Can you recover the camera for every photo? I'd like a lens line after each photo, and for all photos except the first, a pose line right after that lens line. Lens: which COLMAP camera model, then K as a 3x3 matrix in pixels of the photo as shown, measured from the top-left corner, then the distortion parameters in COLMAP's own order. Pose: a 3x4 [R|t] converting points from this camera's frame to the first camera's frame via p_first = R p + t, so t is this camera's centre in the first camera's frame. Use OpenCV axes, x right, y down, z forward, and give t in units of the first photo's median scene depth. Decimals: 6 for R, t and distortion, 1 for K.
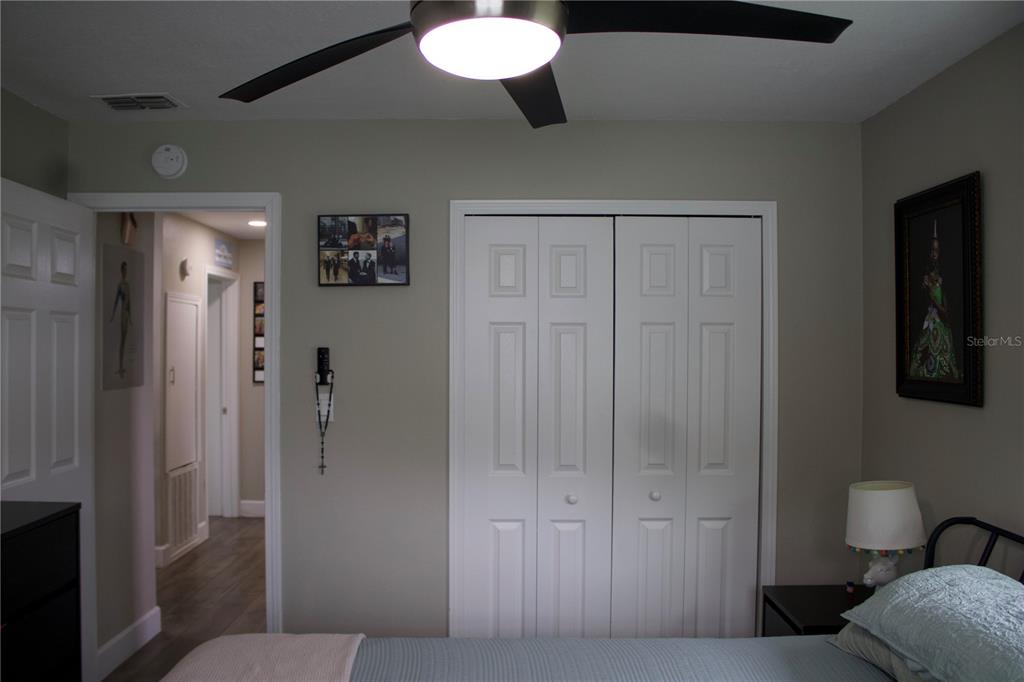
lens RADIAL K [[839.0, 0, 512.0], [0, 839.0, 341.0], [0, 0, 1]] dist [-0.173076, 0.146641]
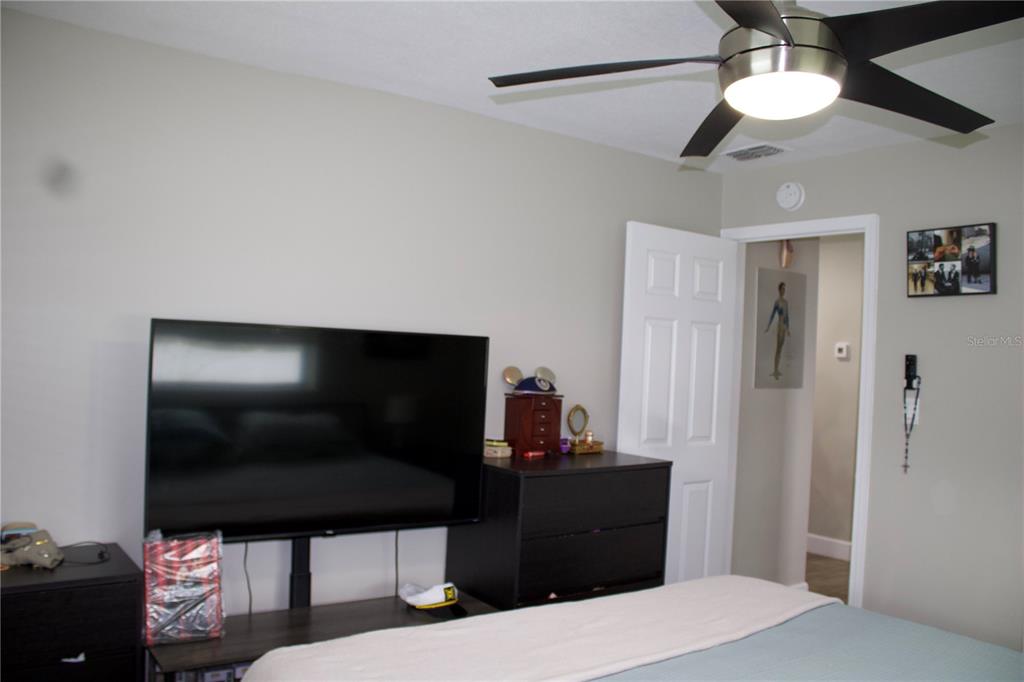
lens RADIAL K [[839.0, 0, 512.0], [0, 839.0, 341.0], [0, 0, 1]] dist [-0.173076, 0.146641]
pose [[0.573174, 0.006753, -0.819406, 0.334015], [-0.033366, 0.999329, -0.015104, 0.023211], [0.818754, 0.035998, 0.573015, -0.017961]]
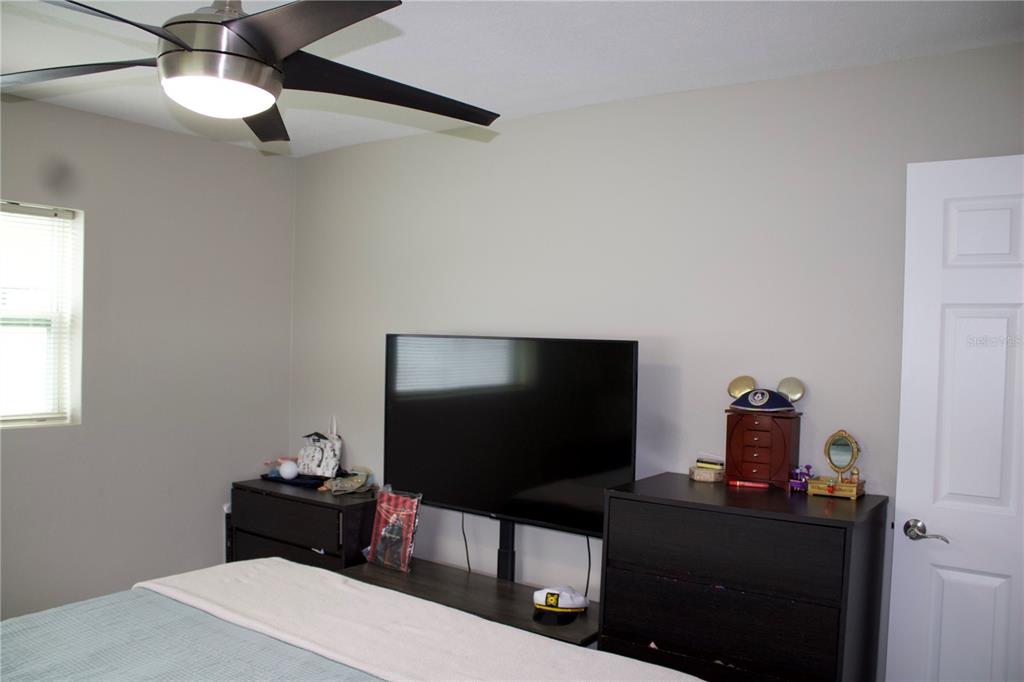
lens RADIAL K [[839.0, 0, 512.0], [0, 839.0, 341.0], [0, 0, 1]] dist [-0.173076, 0.146641]
pose [[-0.599552, -0.020909, -0.800063, 0.302095], [-0.023497, 0.999688, -0.008517, 0.015101], [0.799991, 0.013693, -0.599856, 1.015449]]
